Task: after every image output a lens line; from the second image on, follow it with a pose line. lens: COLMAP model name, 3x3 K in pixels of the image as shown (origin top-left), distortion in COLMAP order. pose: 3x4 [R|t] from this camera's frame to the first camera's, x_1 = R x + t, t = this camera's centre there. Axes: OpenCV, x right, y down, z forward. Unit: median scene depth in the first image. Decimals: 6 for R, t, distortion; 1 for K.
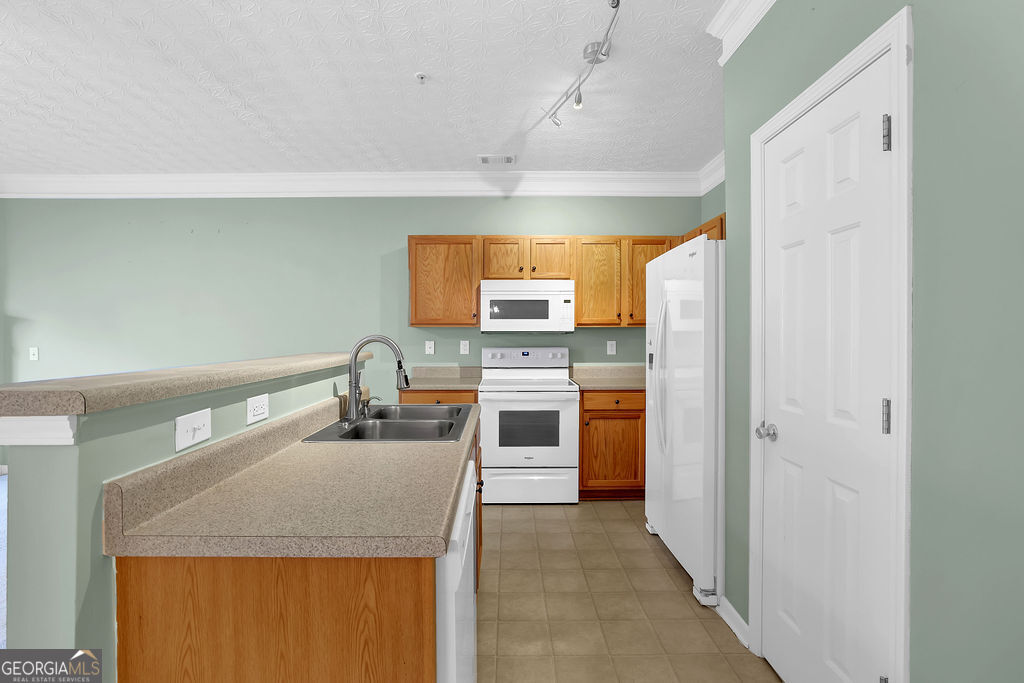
lens RADIAL K [[448.3, 0, 508.5], [0, 448.3, 337.4], [0, 0, 1]] dist [-0.048107, 0.019179]
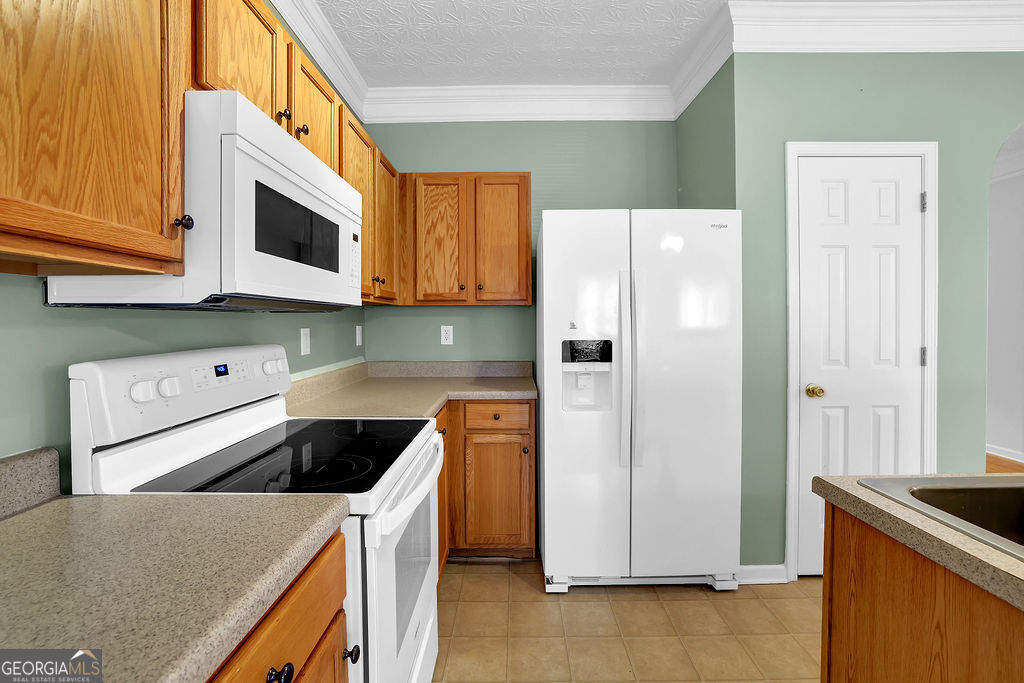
lens RADIAL K [[445.3, 0, 508.1], [0, 445.3, 323.5], [0, 0, 1]] dist [-0.032428, 0.000095]
pose [[0.014184, -0.003003, 0.999895, -0.297682], [0.014382, 0.999893, 0.002799, 0.004708], [-0.999796, 0.014341, 0.014225, 0.825901]]
